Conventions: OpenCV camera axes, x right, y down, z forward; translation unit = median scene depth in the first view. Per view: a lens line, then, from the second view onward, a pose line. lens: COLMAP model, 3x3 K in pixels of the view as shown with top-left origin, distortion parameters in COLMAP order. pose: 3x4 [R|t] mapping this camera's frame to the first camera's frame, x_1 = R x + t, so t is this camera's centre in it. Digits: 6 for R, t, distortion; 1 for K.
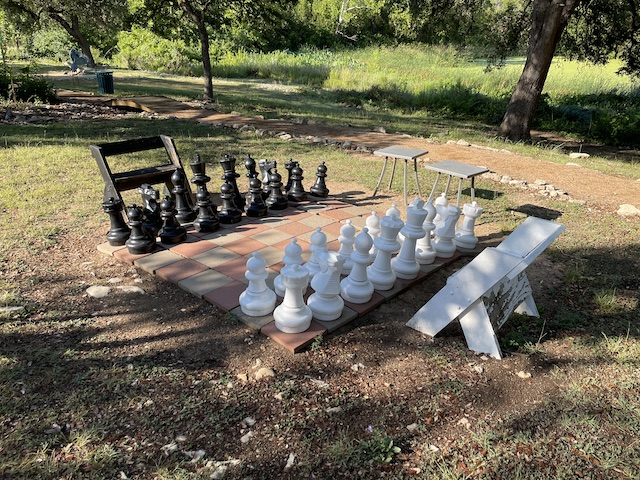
lens RADIAL K [[479.4, 0, 319.1], [0, 479.4, 238.6], [0, 0, 1]] dist [0.046784, -0.013524]
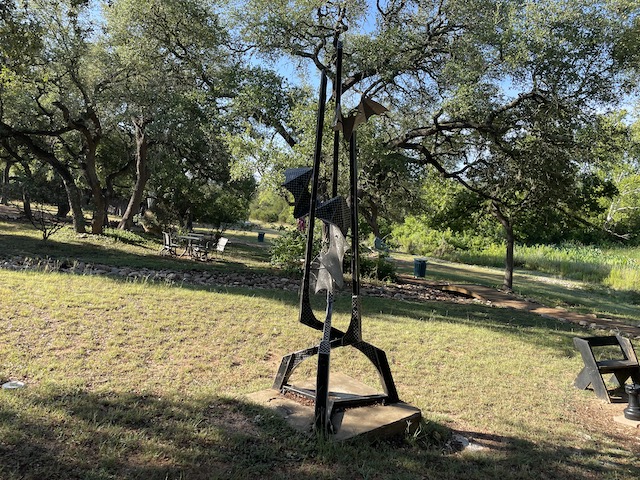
lens RADIAL K [[479.4, 0, 319.3], [0, 479.4, 241.5], [0, 0, 1]] dist [0.046784, -0.013524]
pose [[0.895374, 0.060983, -0.441120, -0.086753], [-0.211233, 0.930207, -0.300158, 0.019896], [0.392029, 0.361933, 0.845765, -0.090637]]
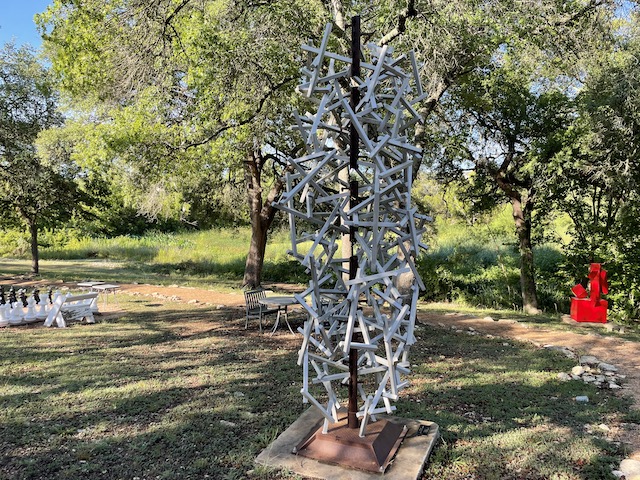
lens RADIAL K [[479.4, 0, 321.9], [0, 479.4, 241.0], [0, 0, 1]] dist [0.046784, -0.013524]
pose [[0.965381, -0.035496, 0.258416, 0.130060], [0.120802, 0.938892, -0.322319, 0.103279], [-0.231184, 0.342378, 0.910676, -0.301660]]
